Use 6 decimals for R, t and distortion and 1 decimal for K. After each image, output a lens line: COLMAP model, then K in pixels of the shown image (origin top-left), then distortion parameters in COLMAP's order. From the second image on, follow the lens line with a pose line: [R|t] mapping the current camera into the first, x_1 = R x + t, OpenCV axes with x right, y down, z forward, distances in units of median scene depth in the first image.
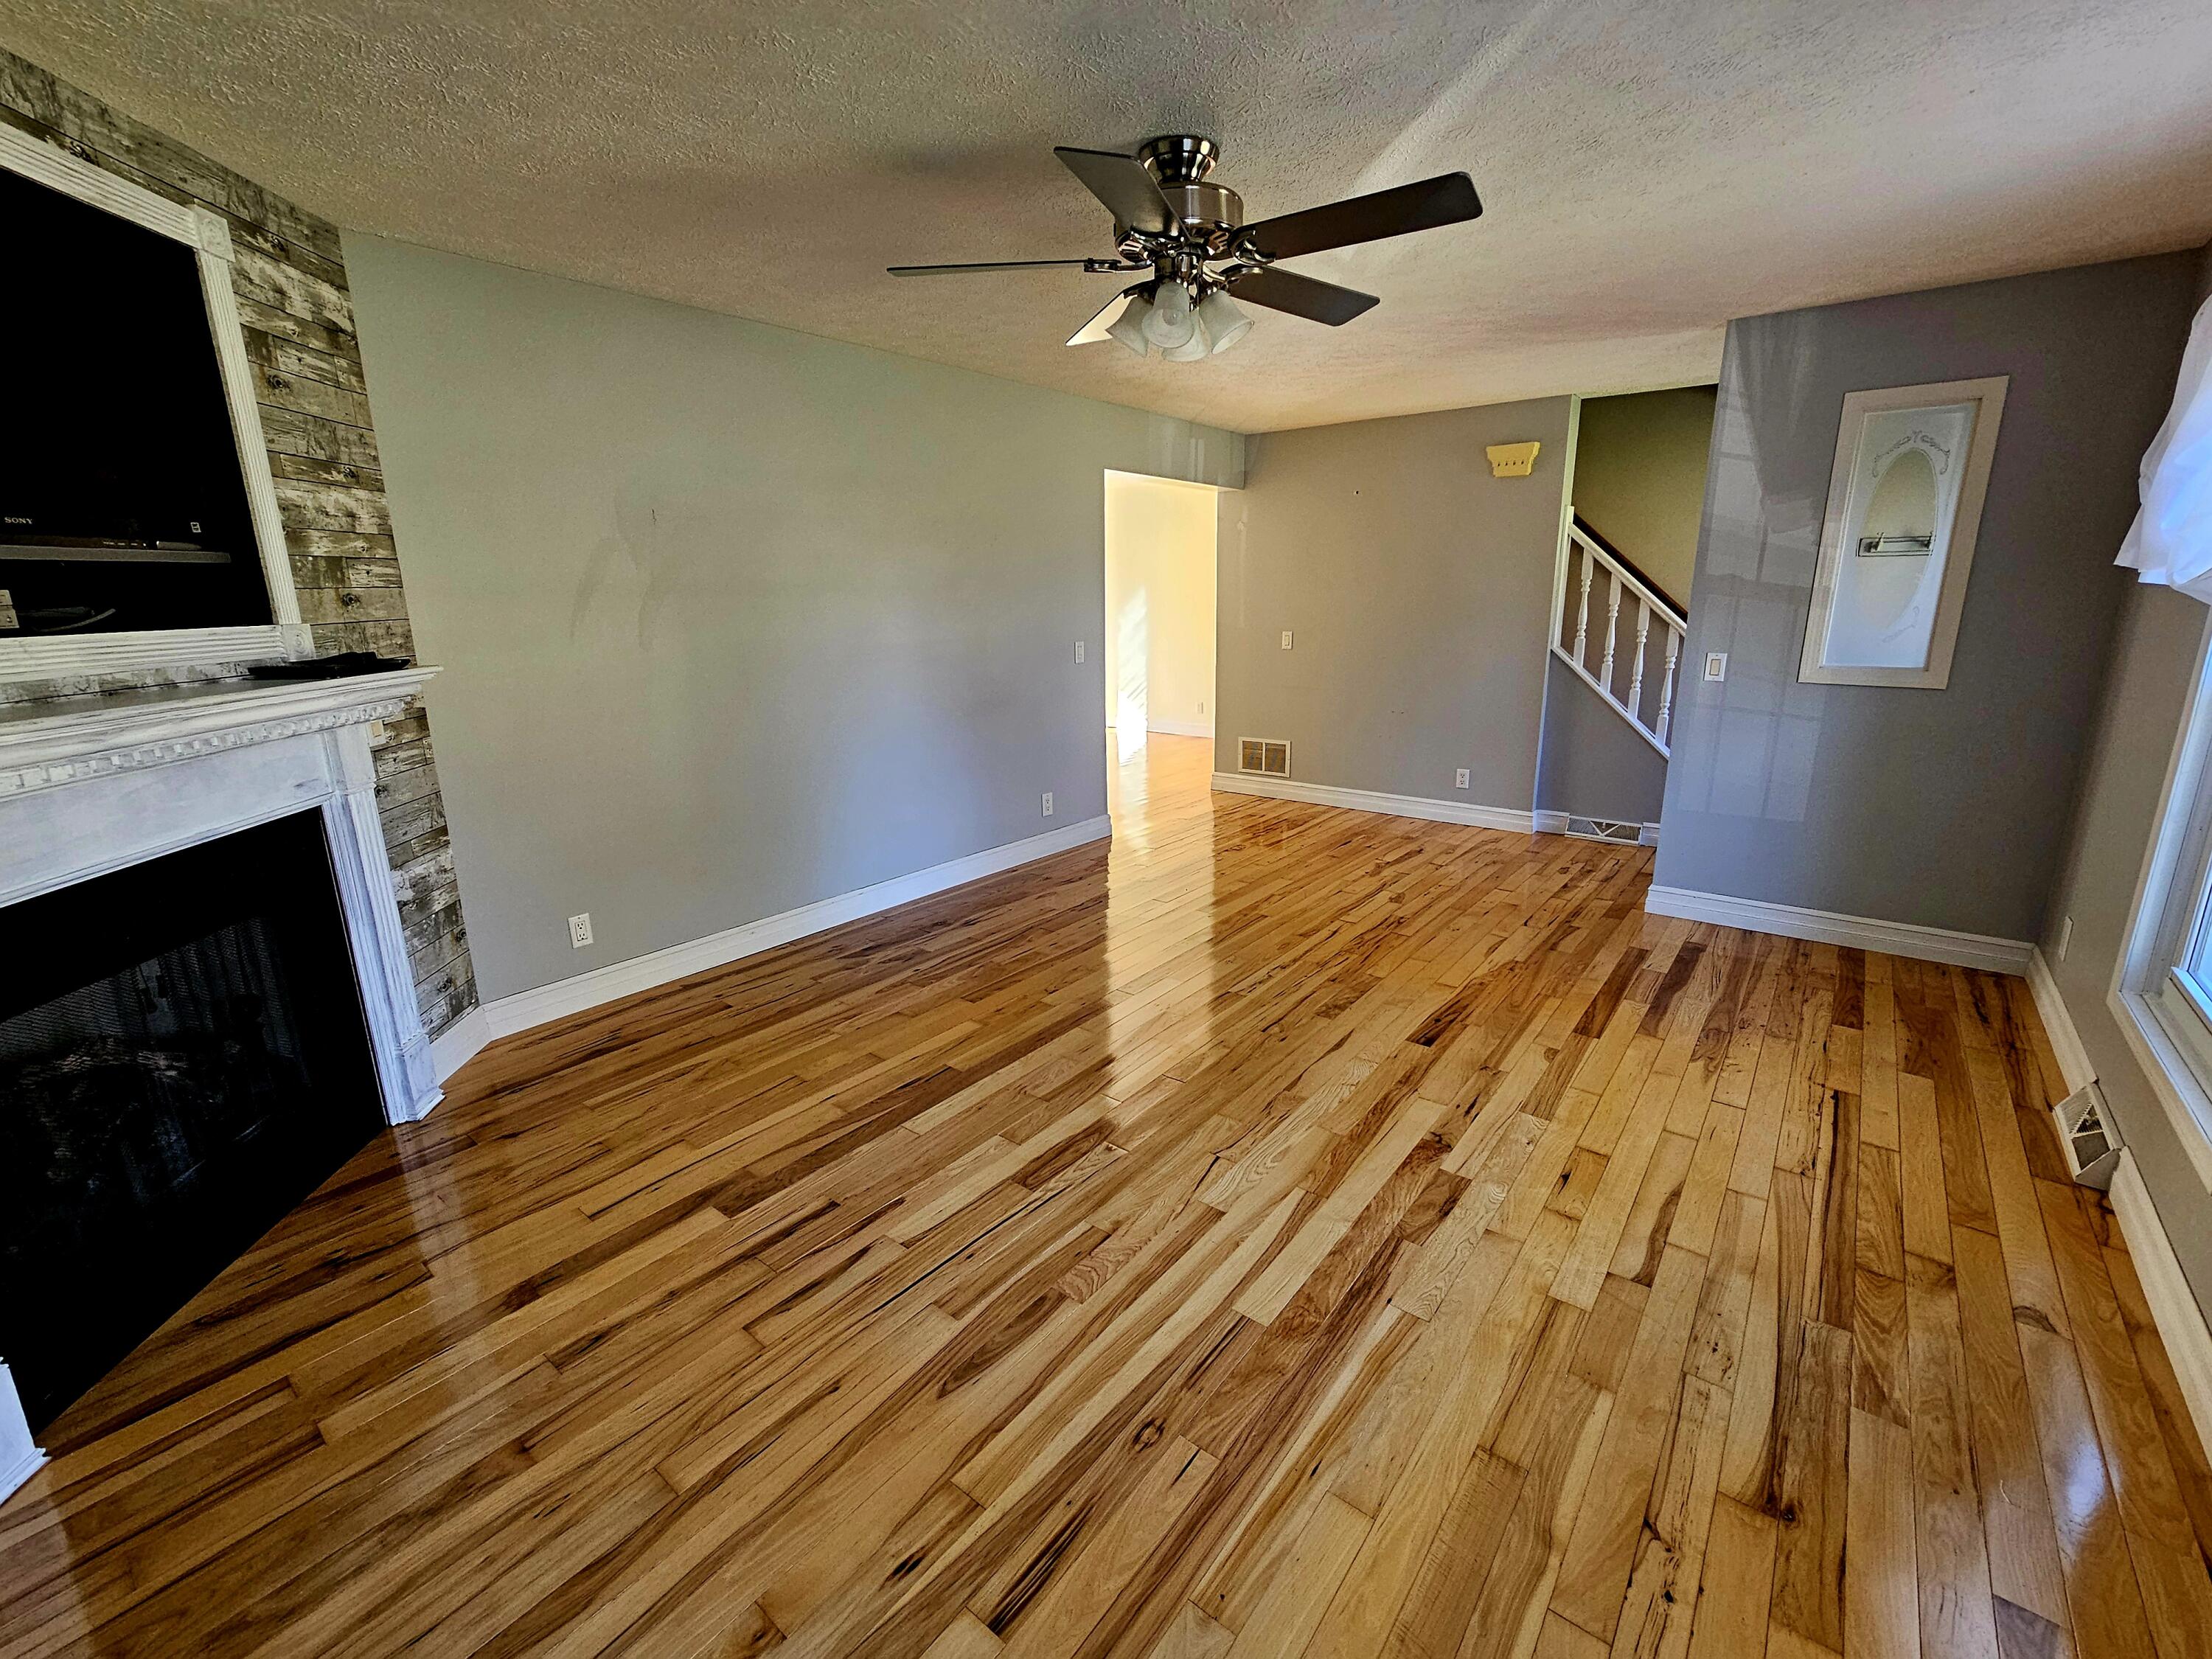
lens RADIAL K [[963.4, 0, 1106.1], [0, 963.4, 829.5], [0, 0, 1]] dist [-0.000169, -0.000465]
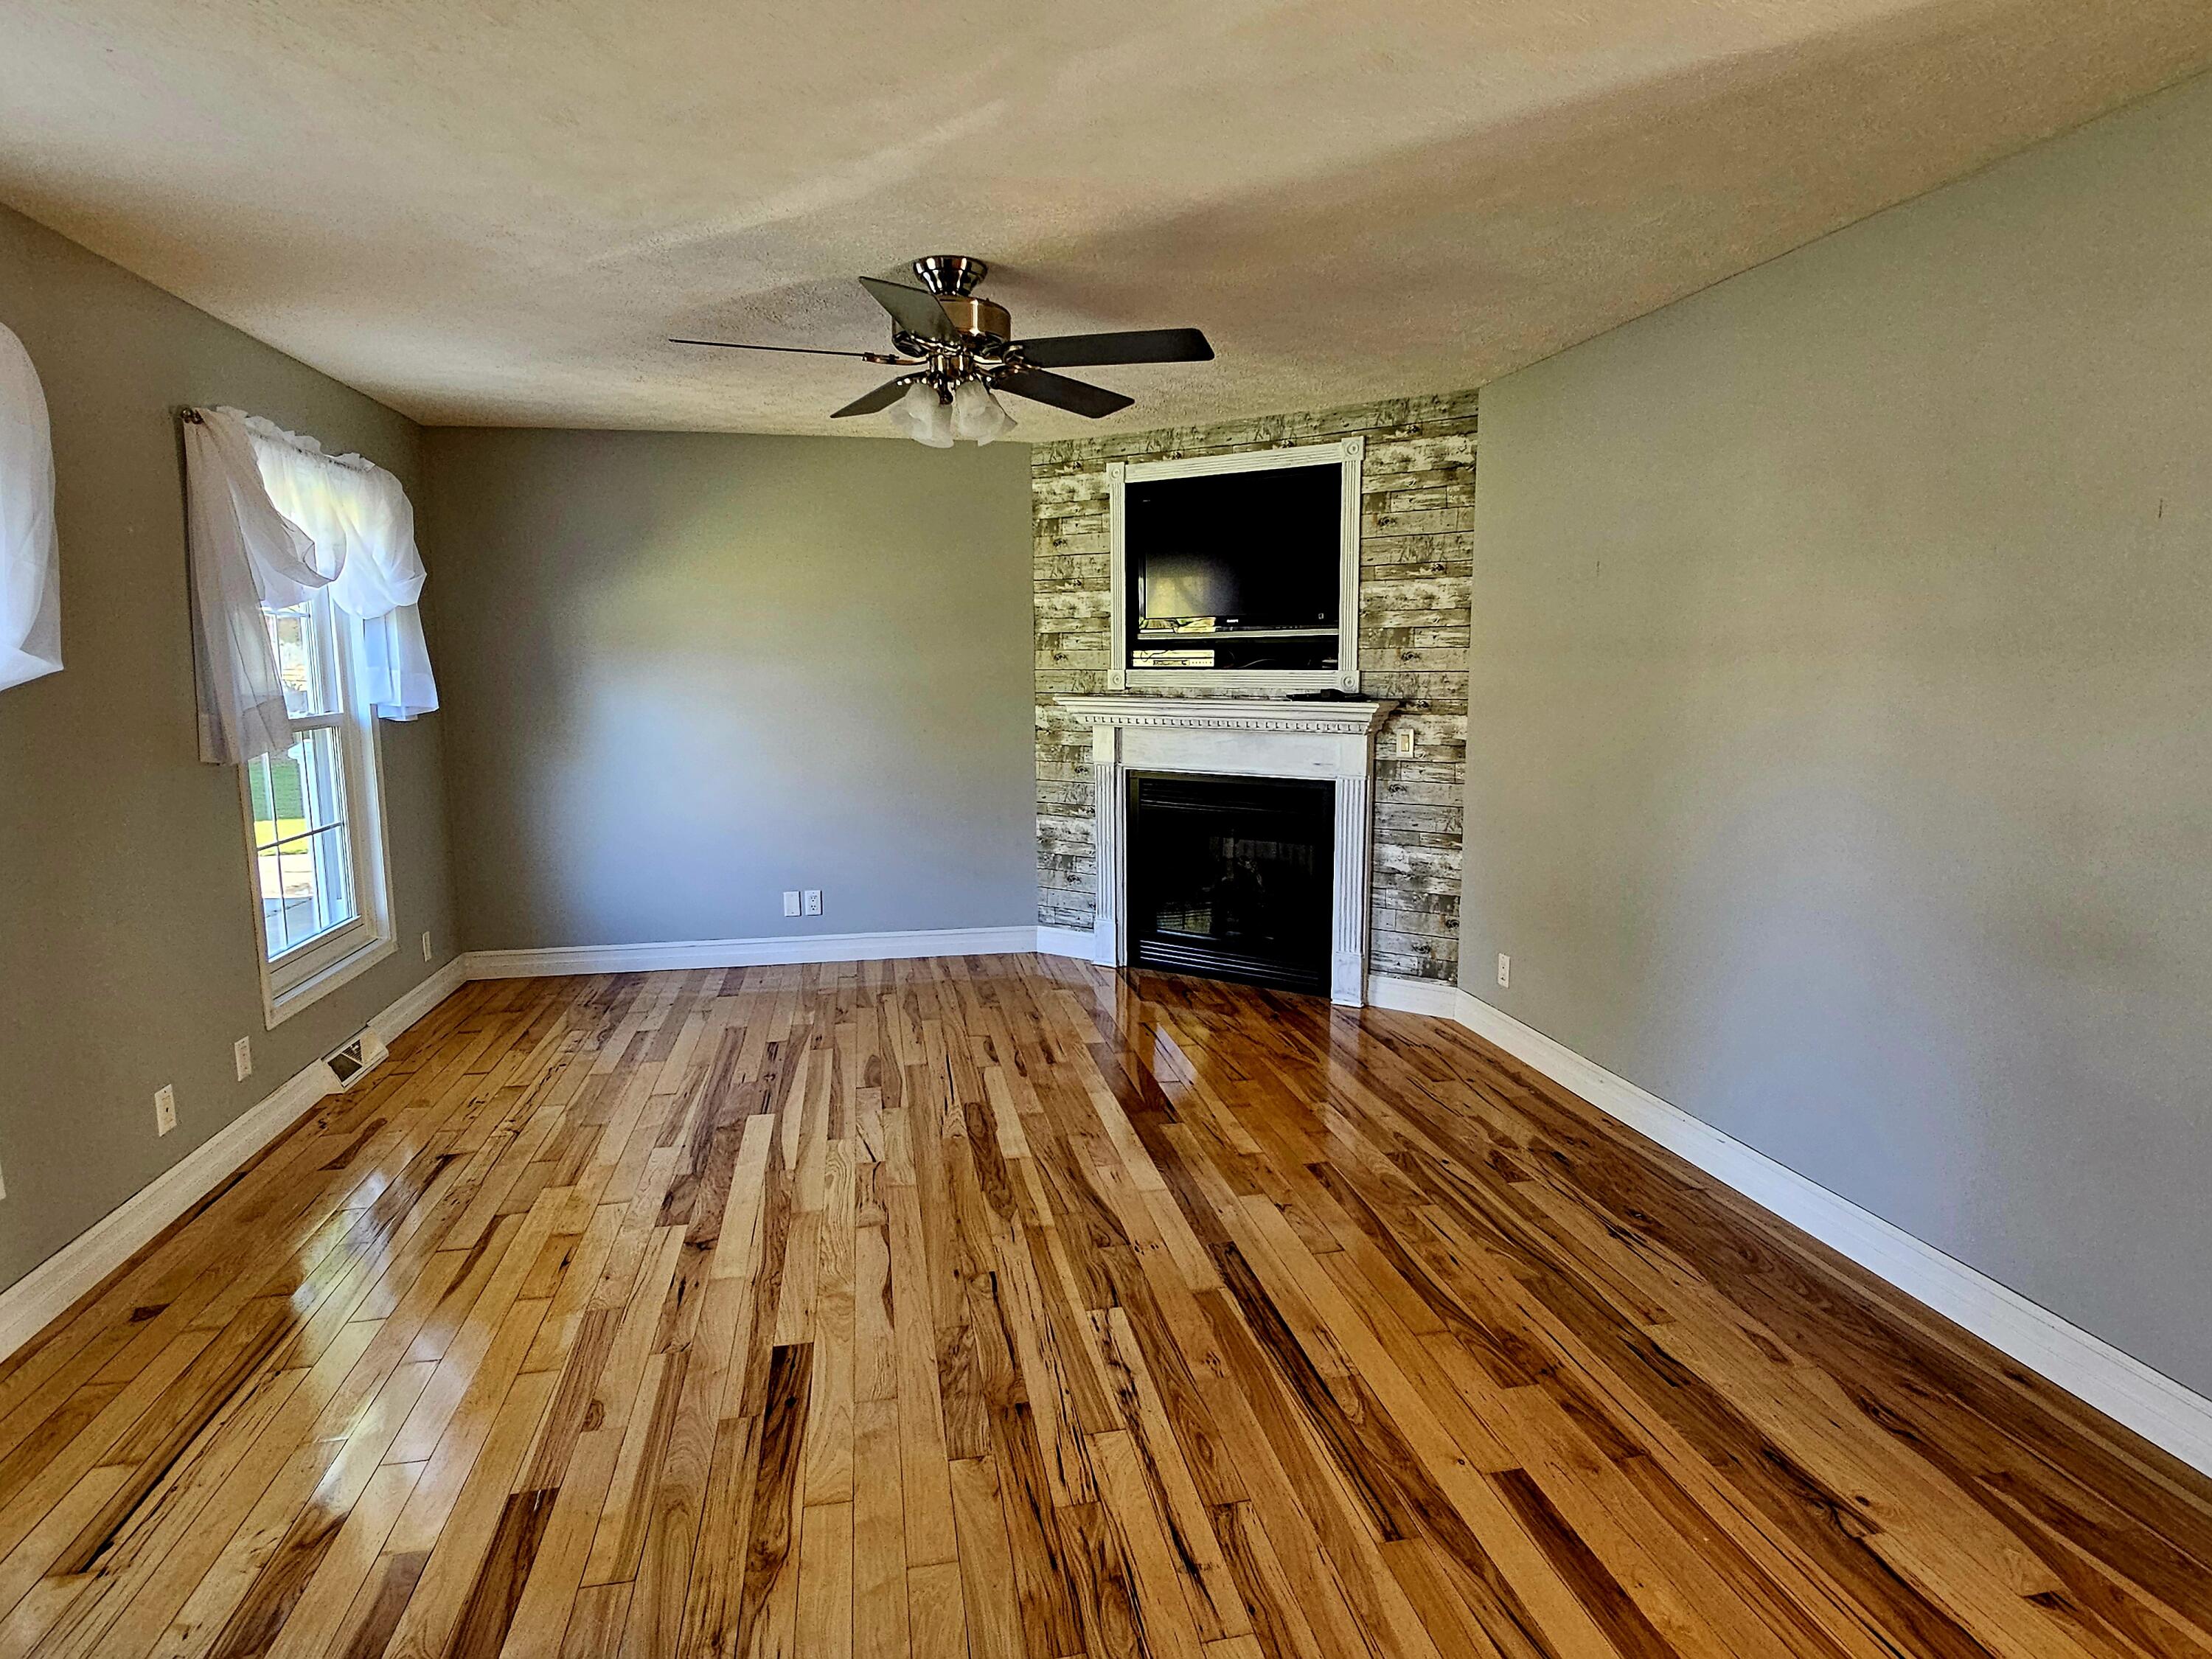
lens RADIAL K [[1214.6, 0, 1105.9], [0, 1214.6, 828.9], [0, 0, 1]] dist [-0.004364, -0.001049]
pose [[-0.651948, 0.120198, -0.748676, 0.871203], [-0.172113, 0.938127, 0.300491, -0.446995], [0.738472, 0.324761, -0.590922, 1.755789]]
